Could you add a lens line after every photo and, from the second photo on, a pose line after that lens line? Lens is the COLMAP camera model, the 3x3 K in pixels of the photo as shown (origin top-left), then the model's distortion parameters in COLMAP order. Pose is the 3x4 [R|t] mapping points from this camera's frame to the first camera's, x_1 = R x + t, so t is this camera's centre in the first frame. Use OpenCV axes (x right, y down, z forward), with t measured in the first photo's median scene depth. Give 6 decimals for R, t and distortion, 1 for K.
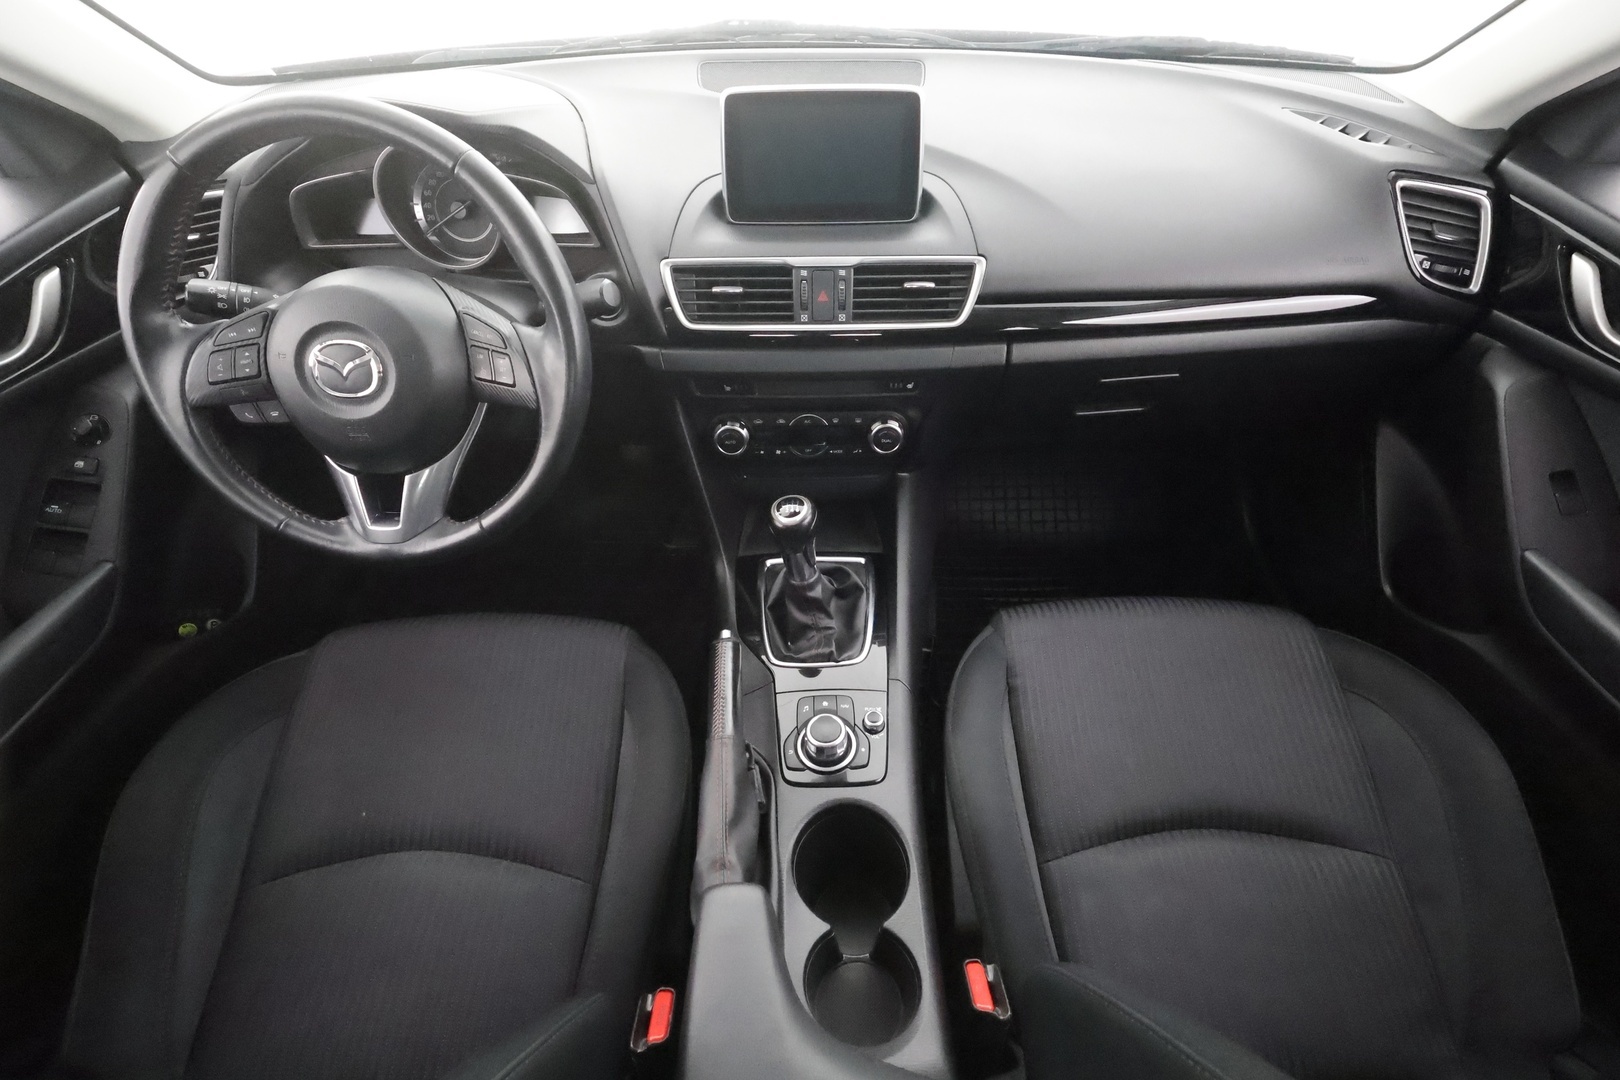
lens RADIAL K [[765.5, 0, 810.0], [0, 765.5, 540.0], [0, 0, 1]] dist [-0.001100, -0.000089]
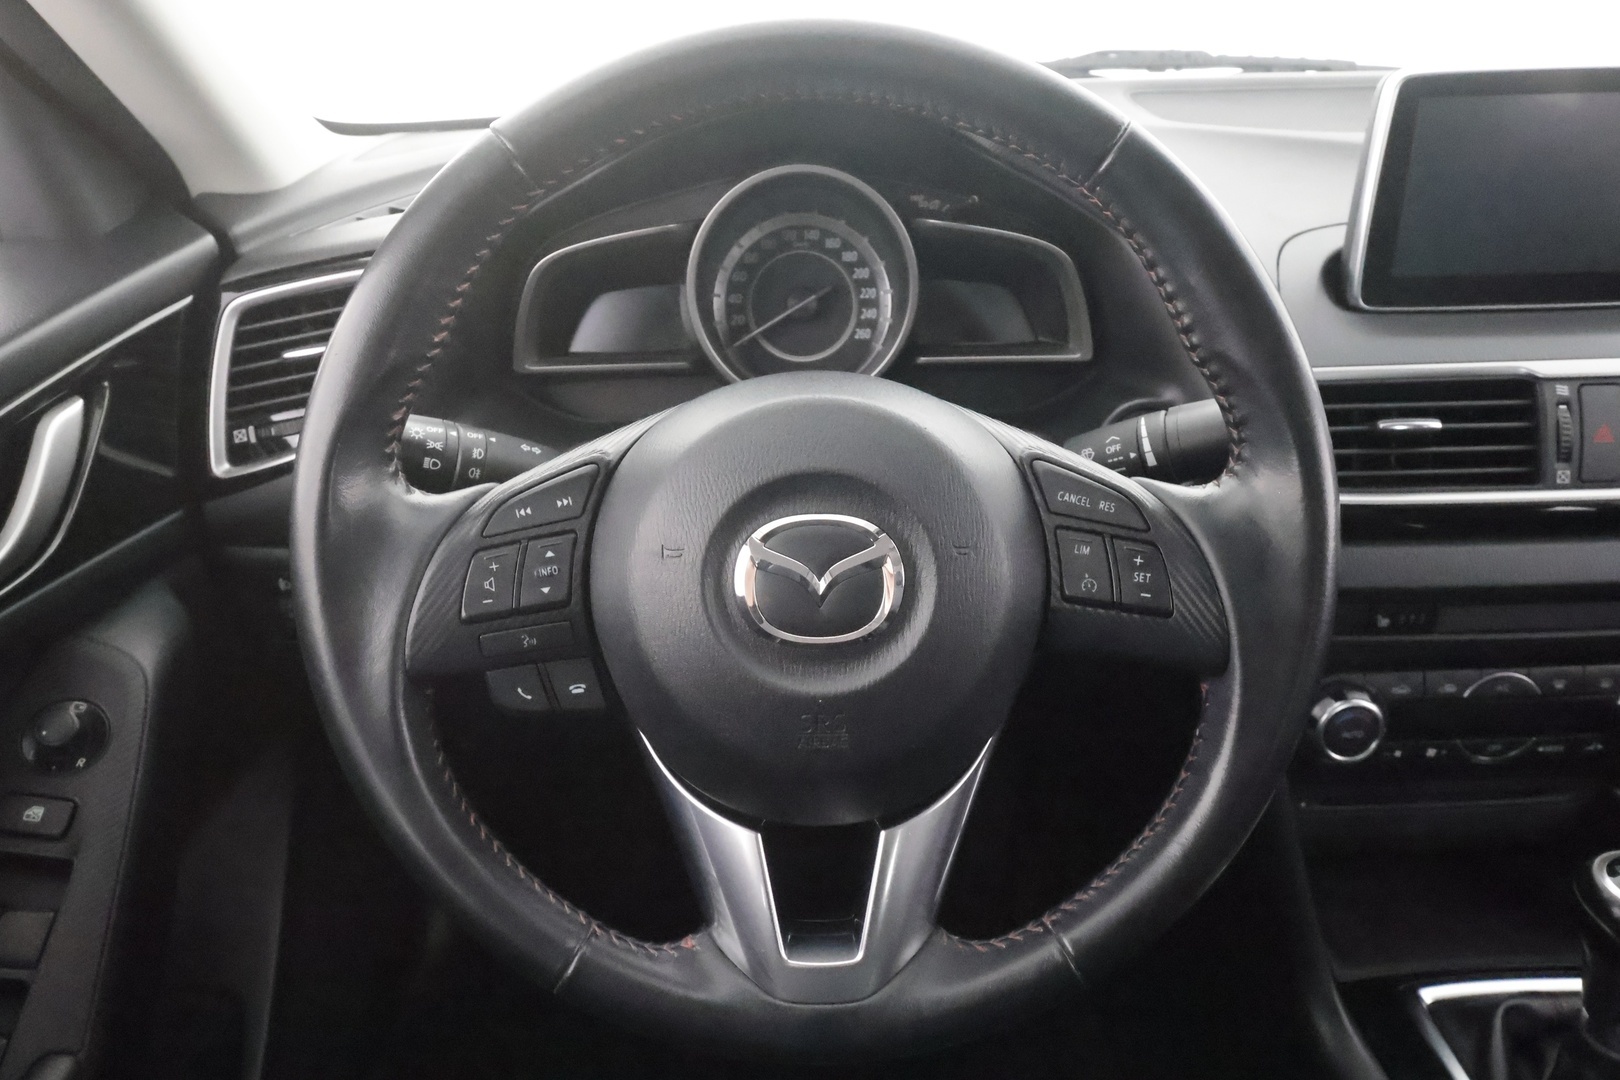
lens RADIAL K [[1139.0, 0, 810.0], [0, 1139.0, 540.0], [0, 0, 1]] dist [-0.002864, -0.000193]
pose [[0.999739, -0.018882, 0.012823, -0.557868], [0.021781, 0.957185, -0.288657, -0.055725], [-0.006824, 0.288861, 0.957347, 0.348970]]
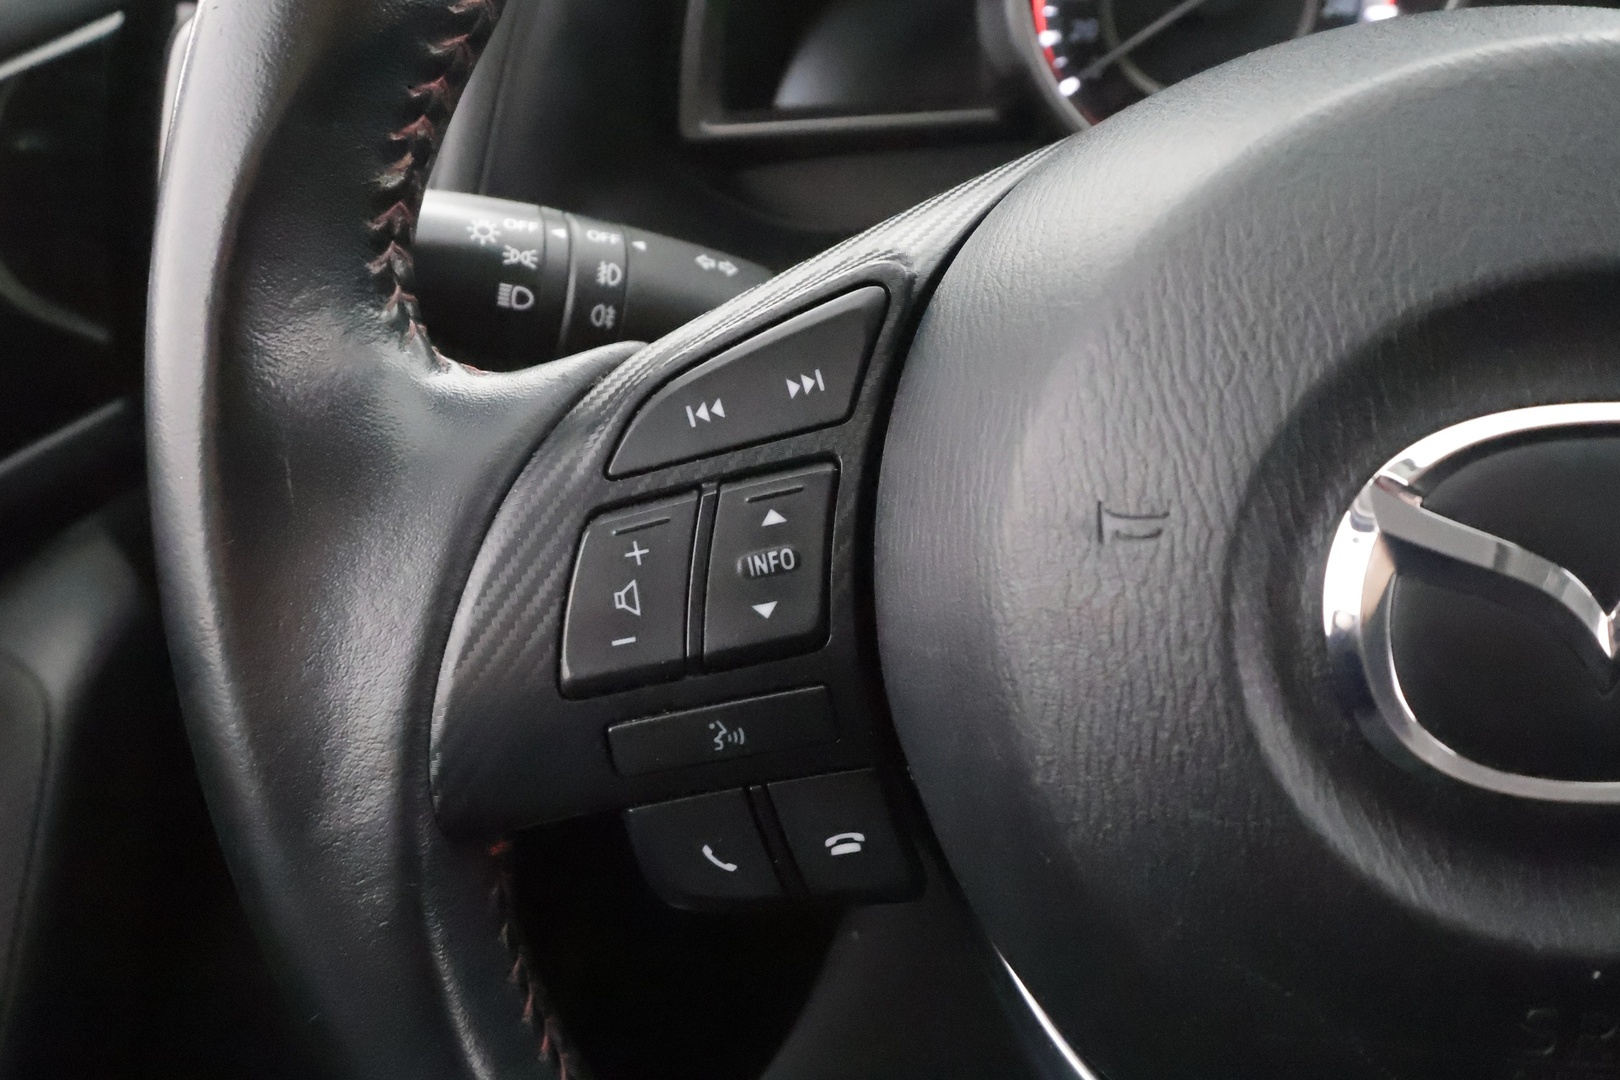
lens RADIAL K [[1349.0, 0, 809.7], [0, 1349.0, 469.0], [0, 0, 1]] dist [-0.003075, -0.001977]
pose [[0.986951, -0.029182, -0.158353, -0.636409], [-0.008190, 0.973069, -0.230366, -0.172016], [0.160811, 0.228657, 0.960133, 0.661114]]
